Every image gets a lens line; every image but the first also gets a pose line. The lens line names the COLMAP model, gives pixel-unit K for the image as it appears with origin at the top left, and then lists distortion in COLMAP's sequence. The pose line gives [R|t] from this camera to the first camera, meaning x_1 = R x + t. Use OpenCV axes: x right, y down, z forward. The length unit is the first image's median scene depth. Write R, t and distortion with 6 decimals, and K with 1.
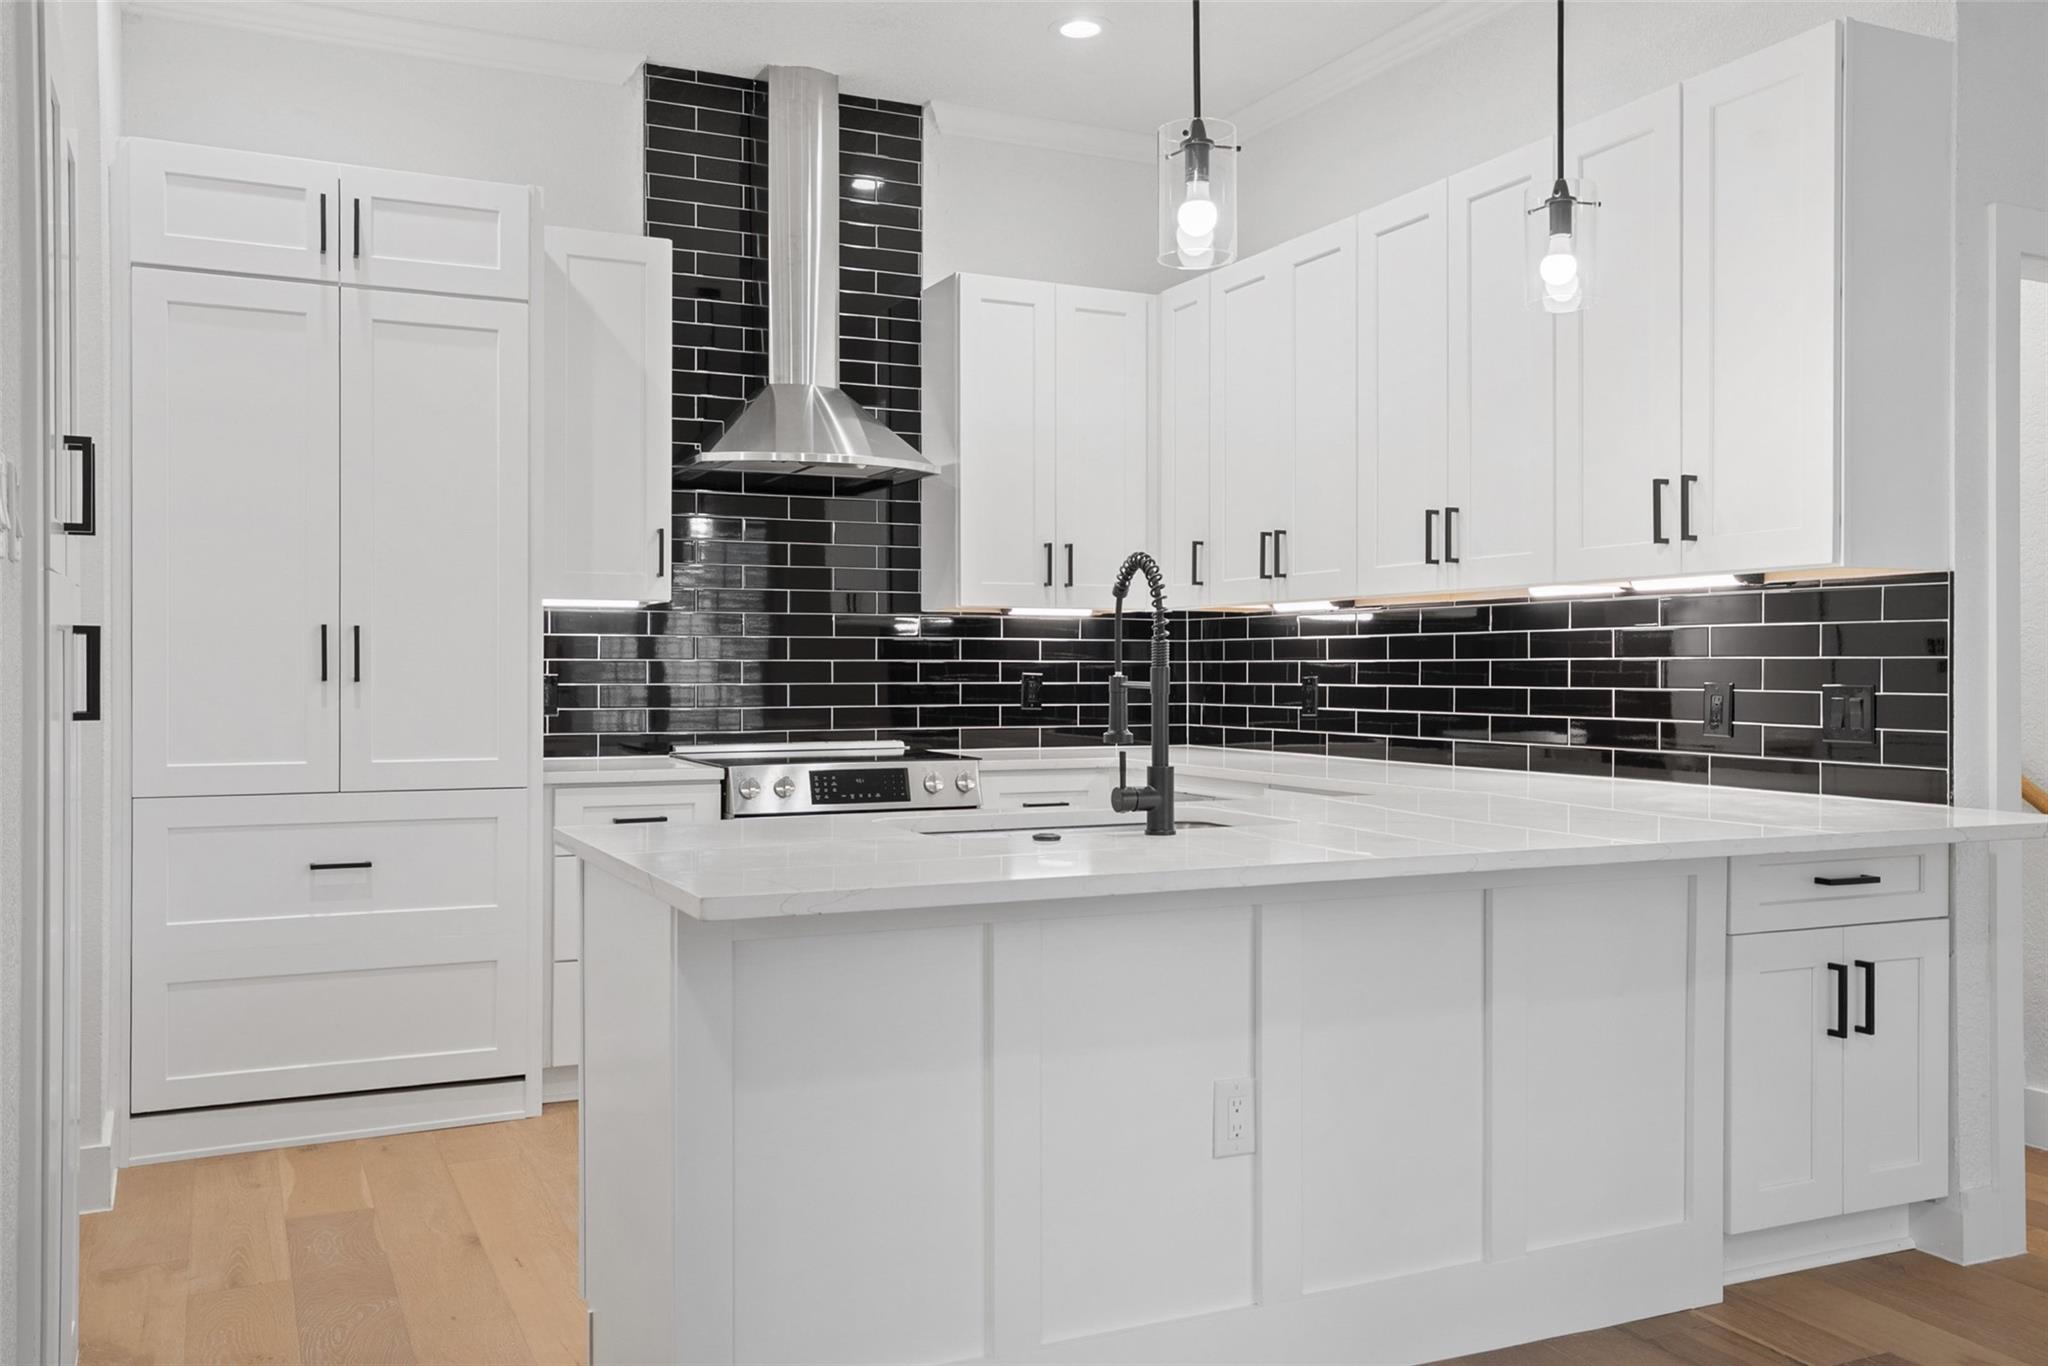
lens RADIAL K [[1714.6, 0, 1024.1], [0, 1714.6, 677.5], [0, 0, 1]] dist [0.025655, -0.016356]
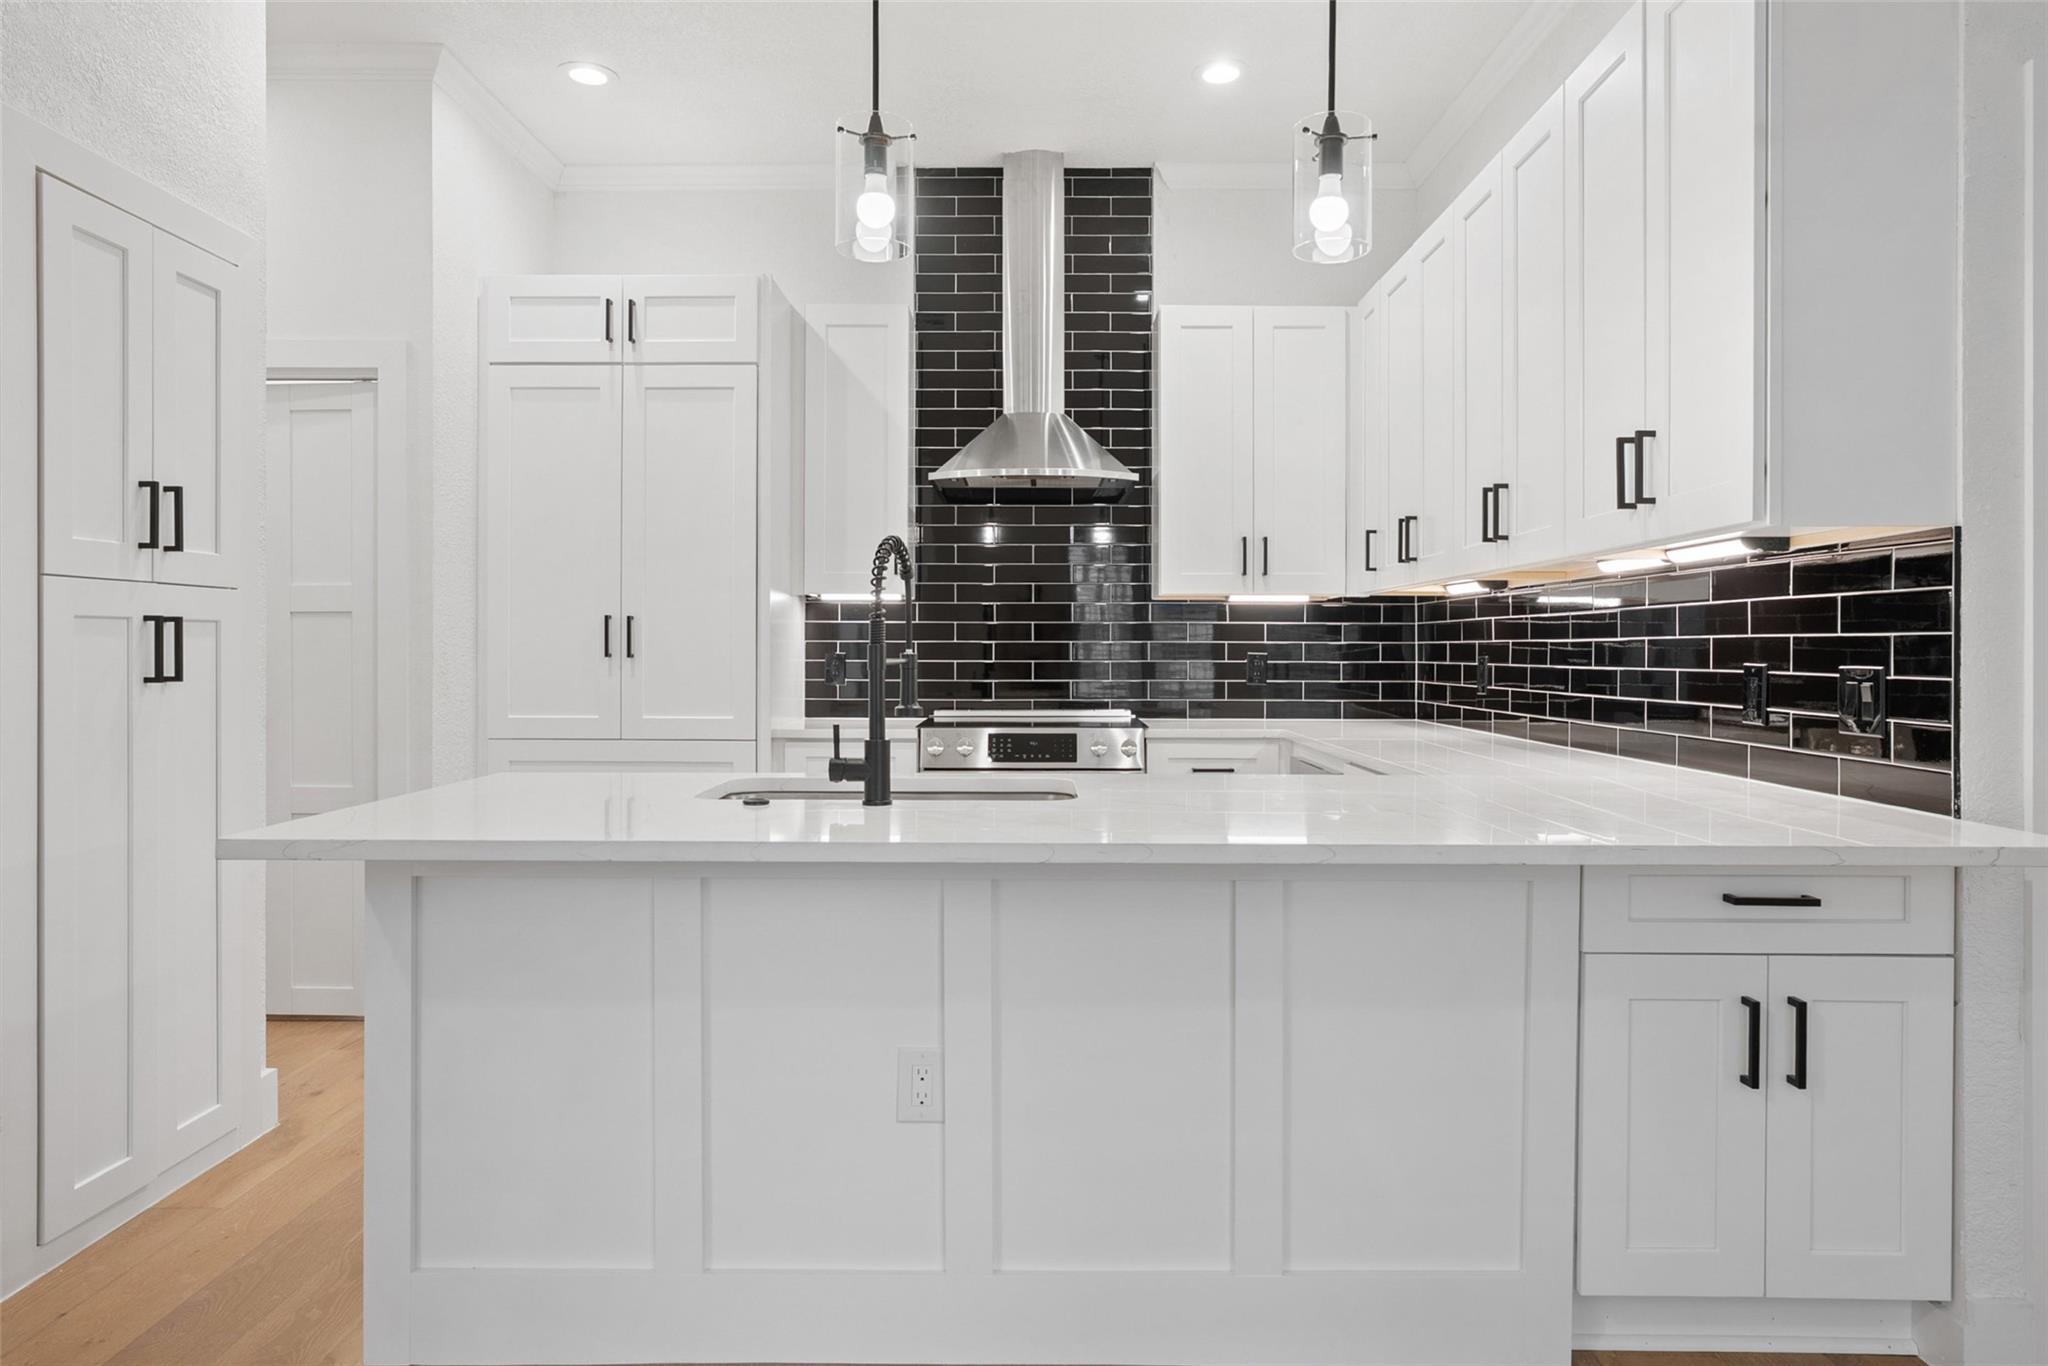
lens RADIAL K [[1313.3, 0, 1023.1], [0, 1313.3, 654.5], [0, 0, 1]] dist [-0.001734, 0.004702]
pose [[0.899215, 0.002531, -0.437499, 0.337587], [-0.003547, 0.999993, -0.001504, 0.000610], [0.437492, 0.002904, 0.899218, 0.210990]]
